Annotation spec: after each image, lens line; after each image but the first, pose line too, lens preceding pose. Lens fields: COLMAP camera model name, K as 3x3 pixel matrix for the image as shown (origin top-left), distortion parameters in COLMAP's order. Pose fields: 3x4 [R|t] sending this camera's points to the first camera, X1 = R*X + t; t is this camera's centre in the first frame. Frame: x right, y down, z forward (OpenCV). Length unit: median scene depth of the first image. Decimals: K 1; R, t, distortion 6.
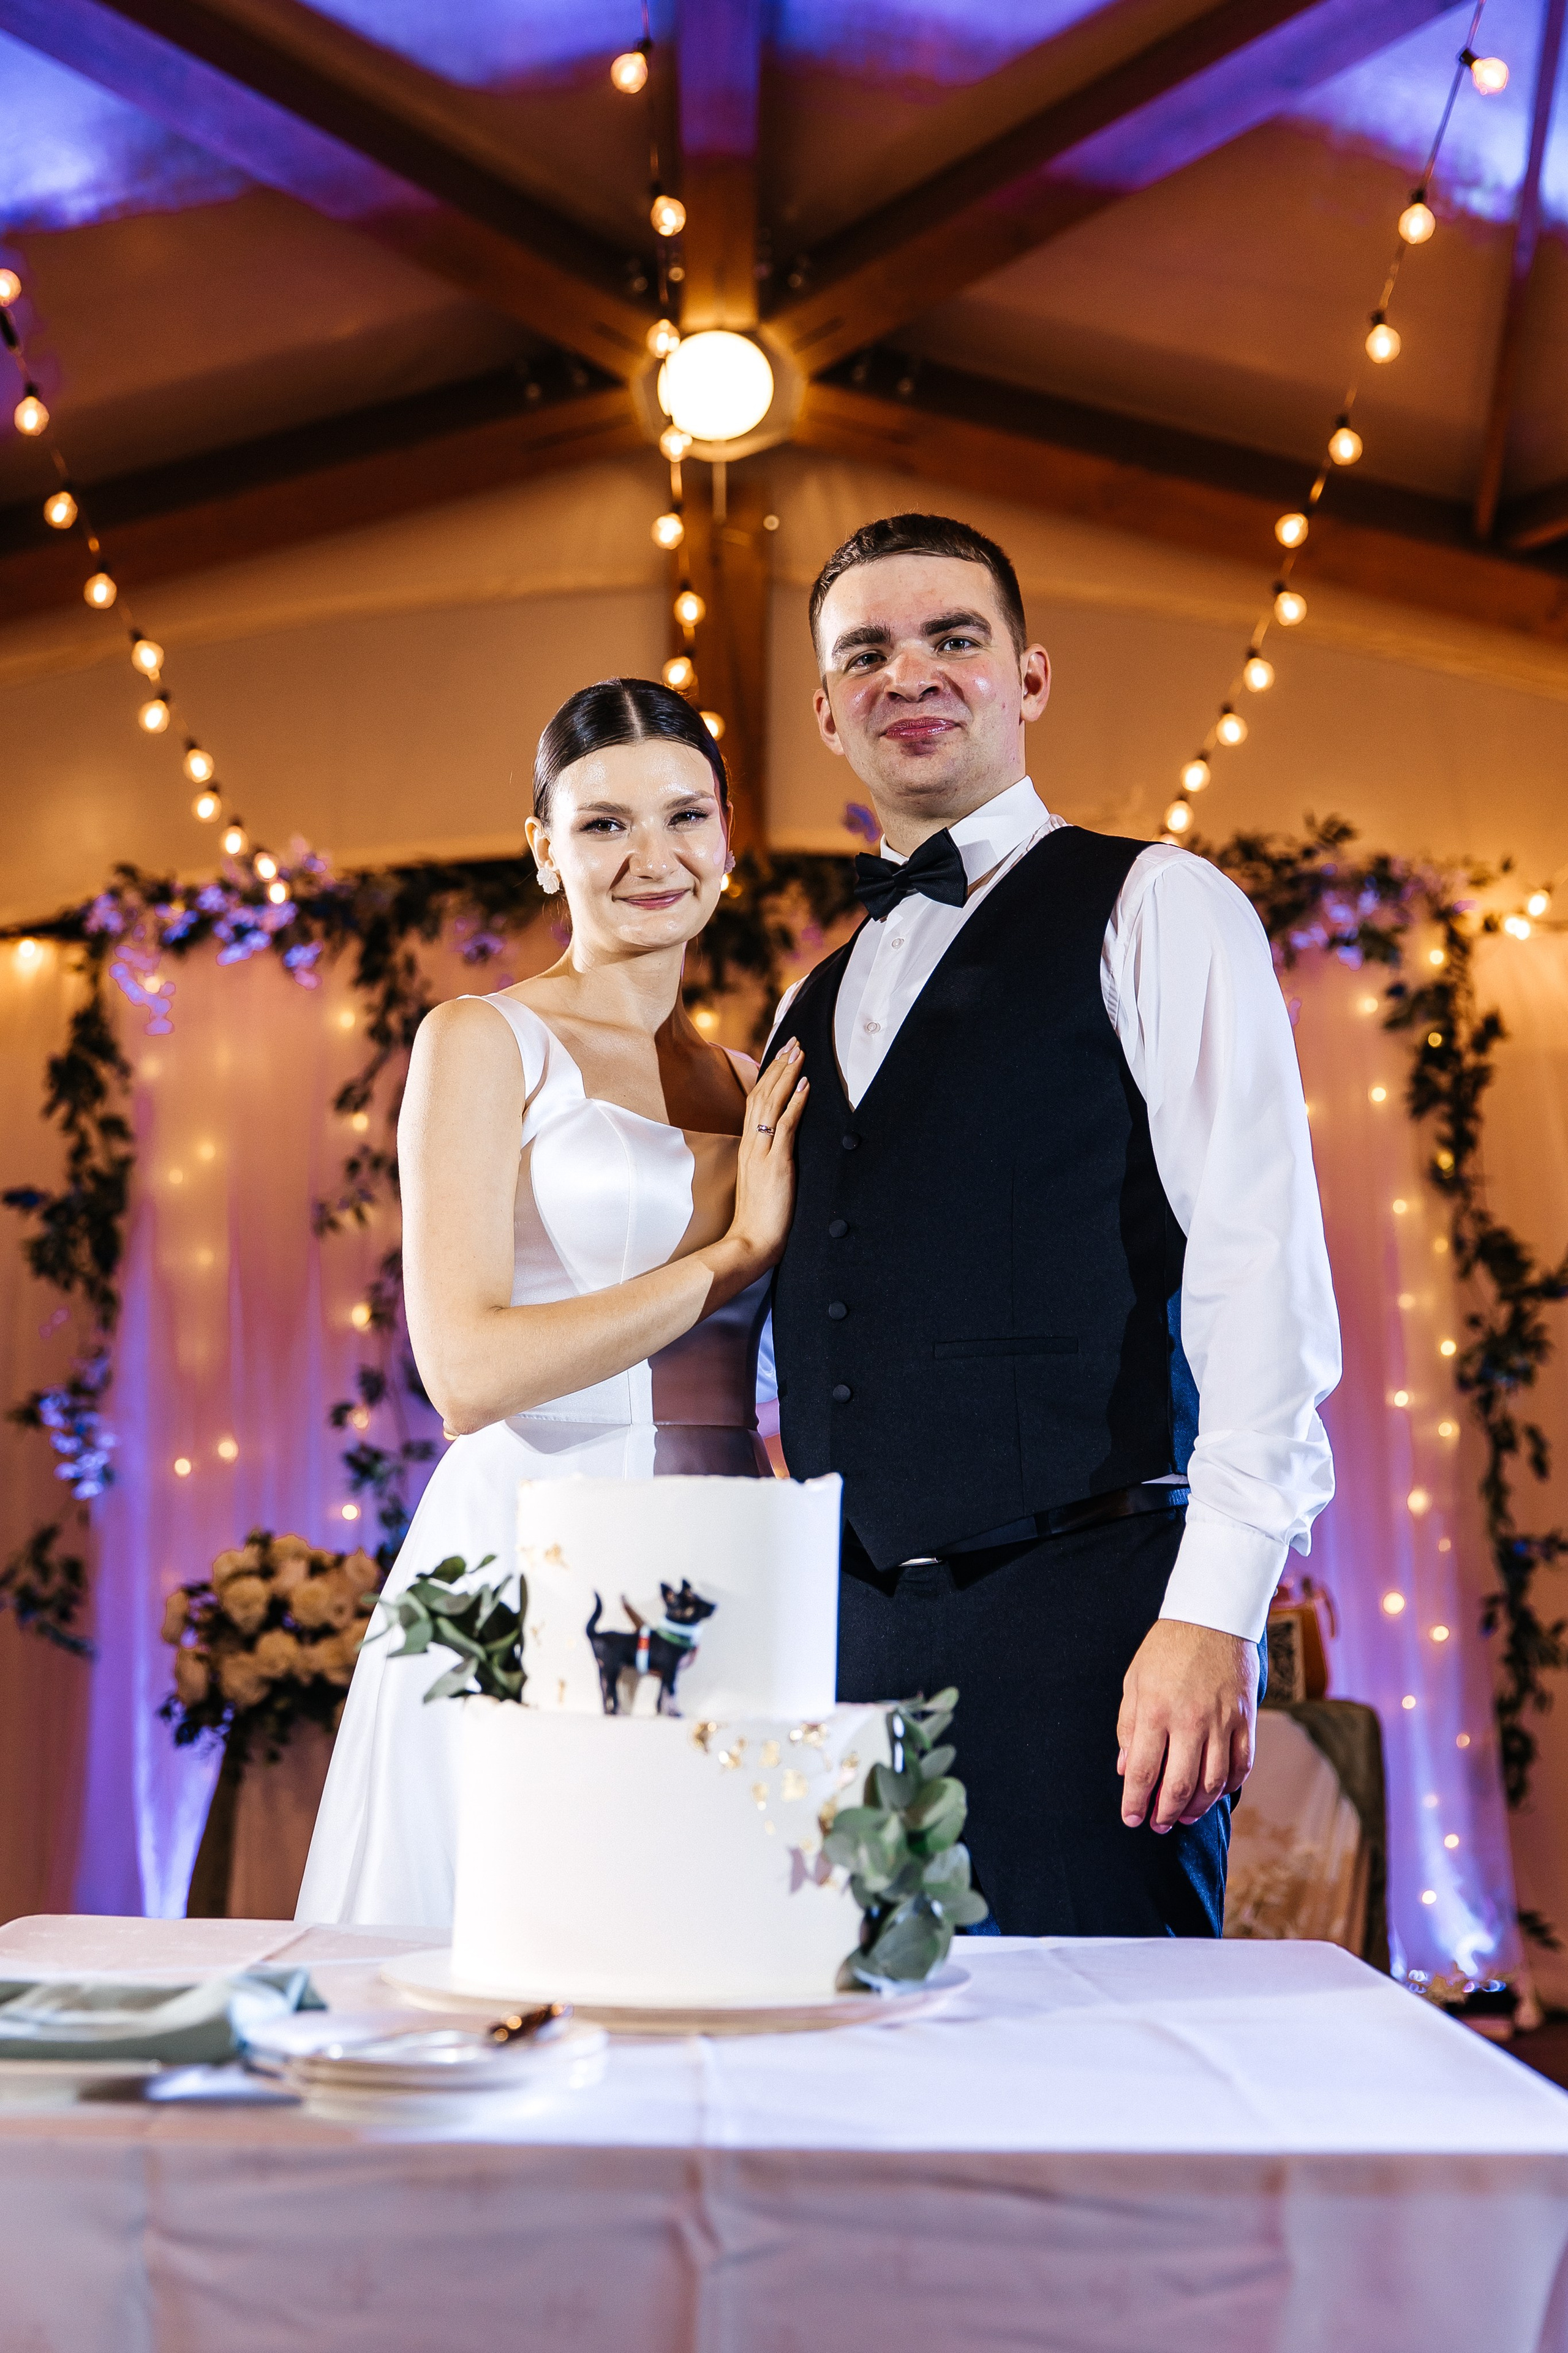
lens RADIAL K [[3566.7, 0, 776.4], [0, 3566.7, 1290.1], [0, 0, 1]] dist [-0.009601, -0.192279]
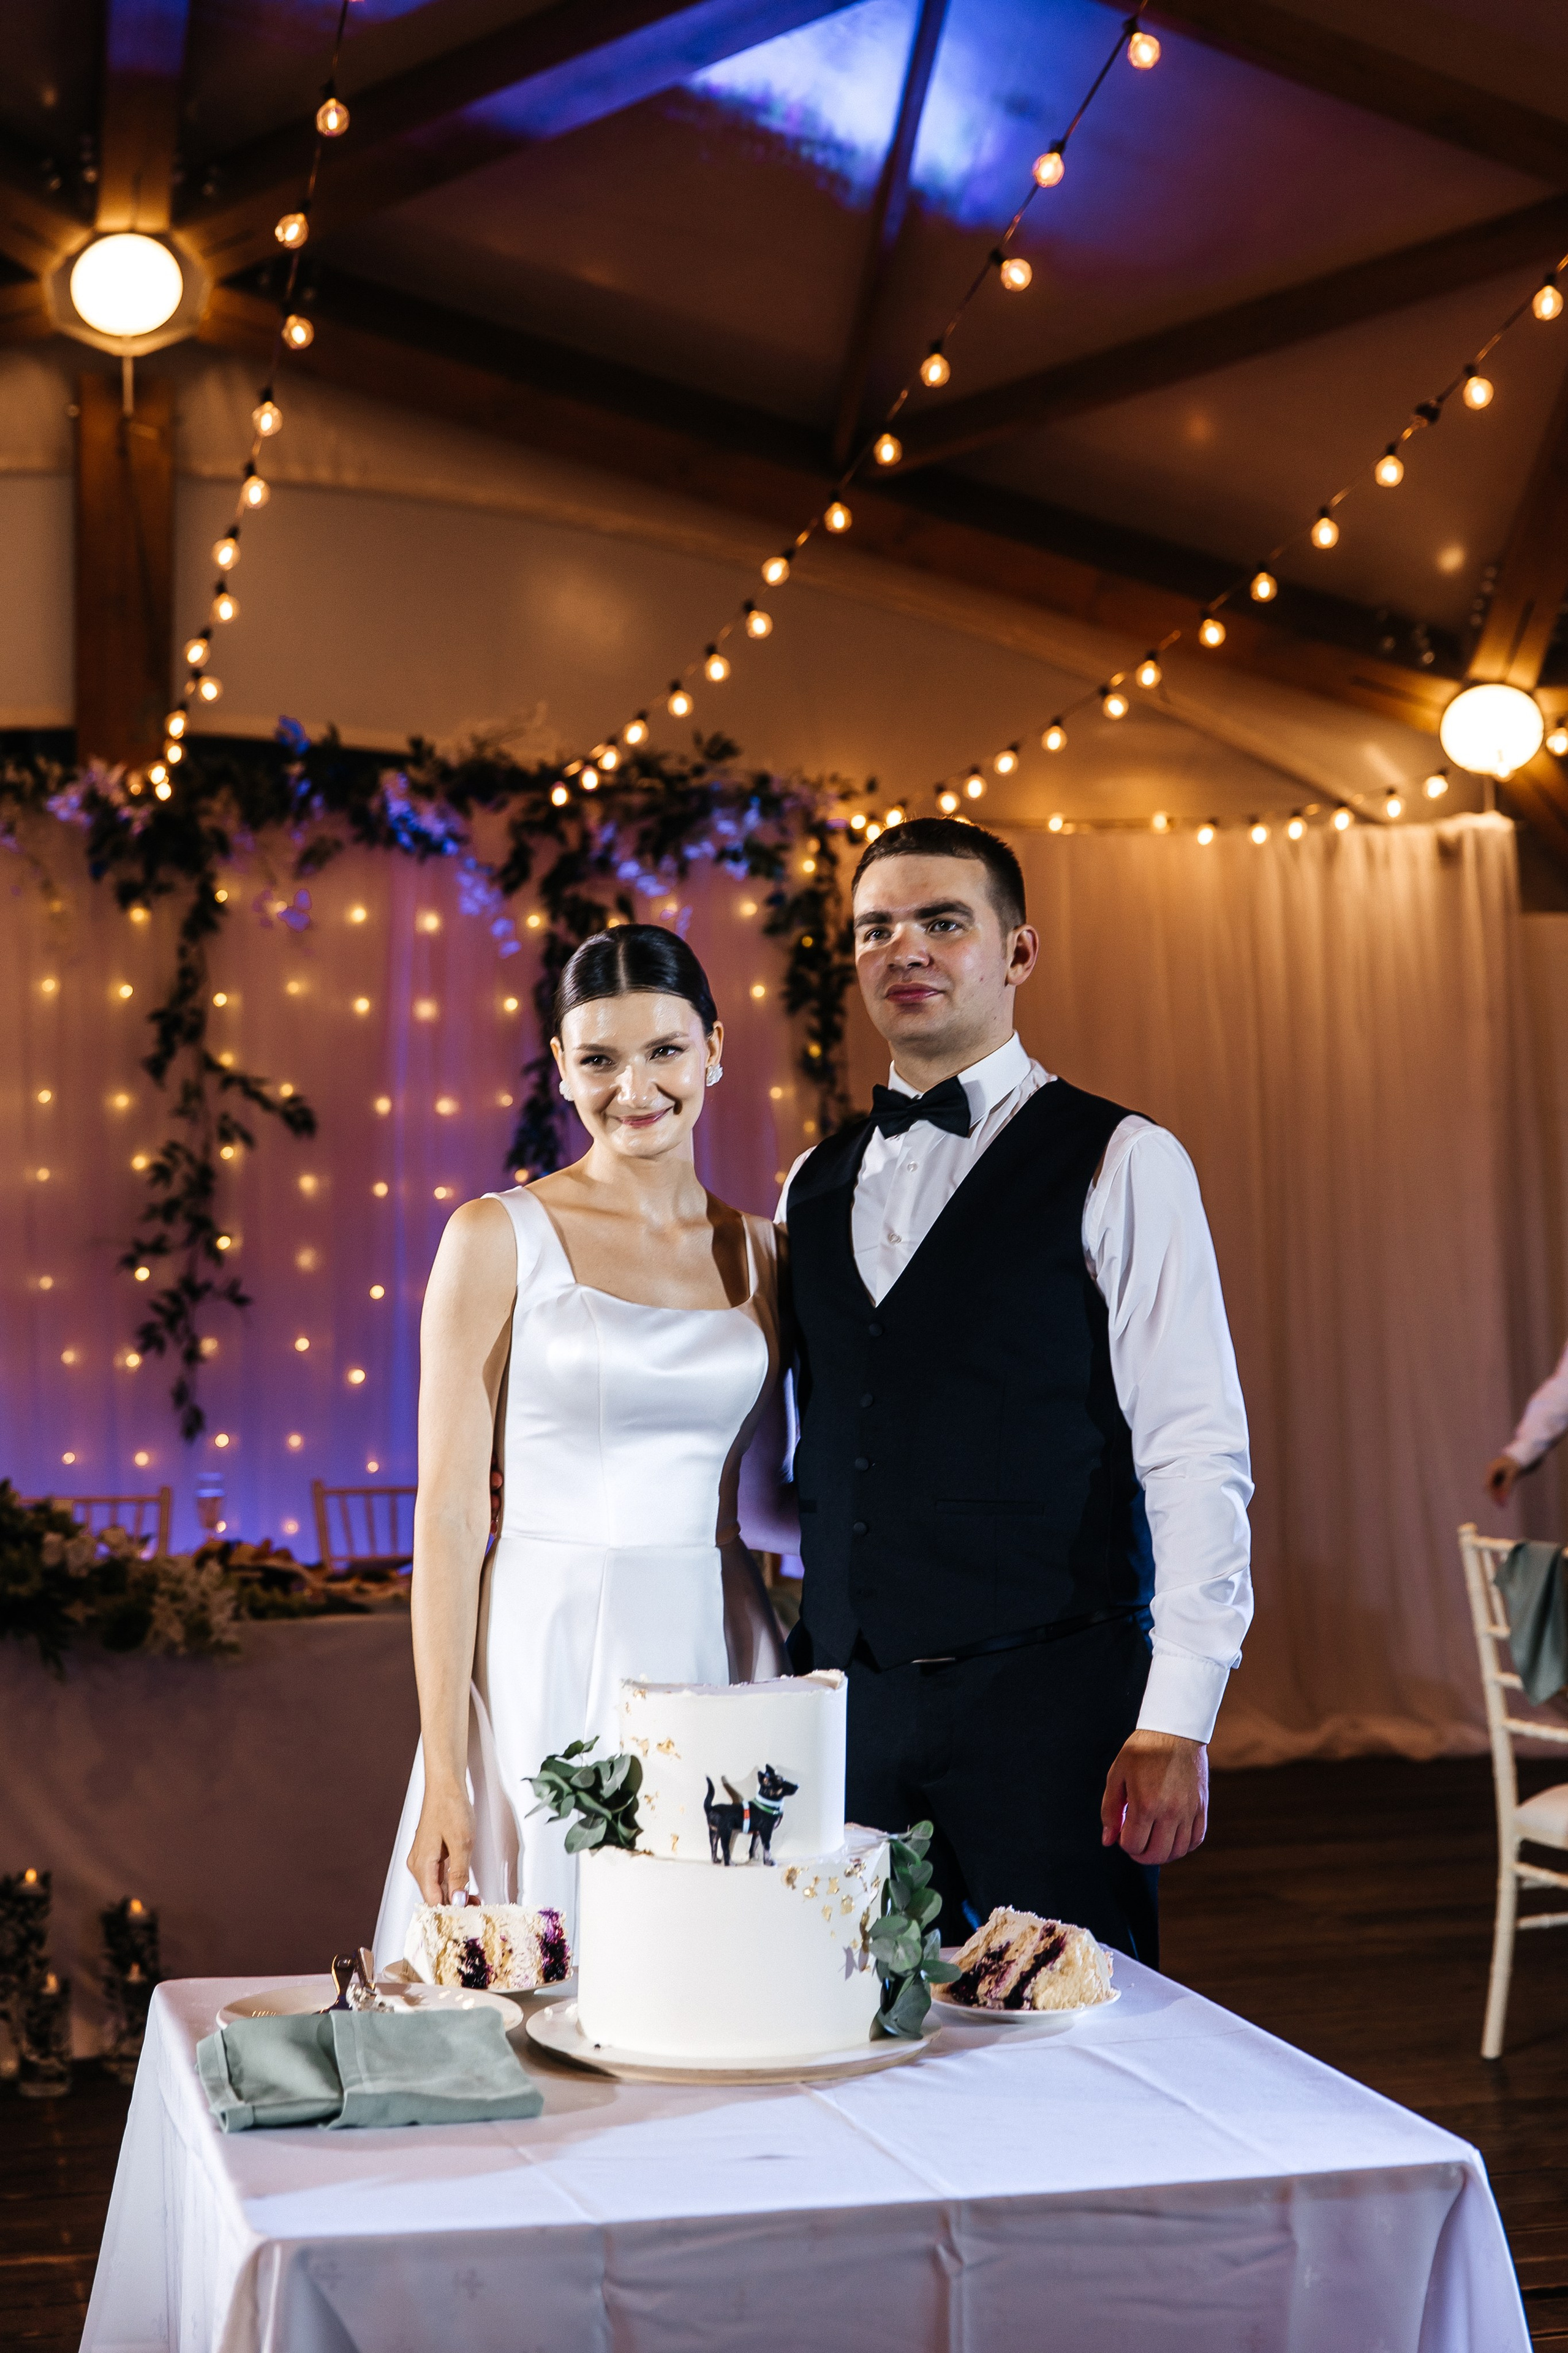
lens RADIAL K [[3849.0, 0, 784.0], [0, 3849.0, 1176.5], [0, 0, 1]] dist [-0.057621, -0.208230]
pose [[0.963356, -0.009087, 0.268070, -0.145737], [-0.012813, 0.996726, 0.079835, -0.093903], [-0.267918, -0.080345, 0.960086, -0.156710]]
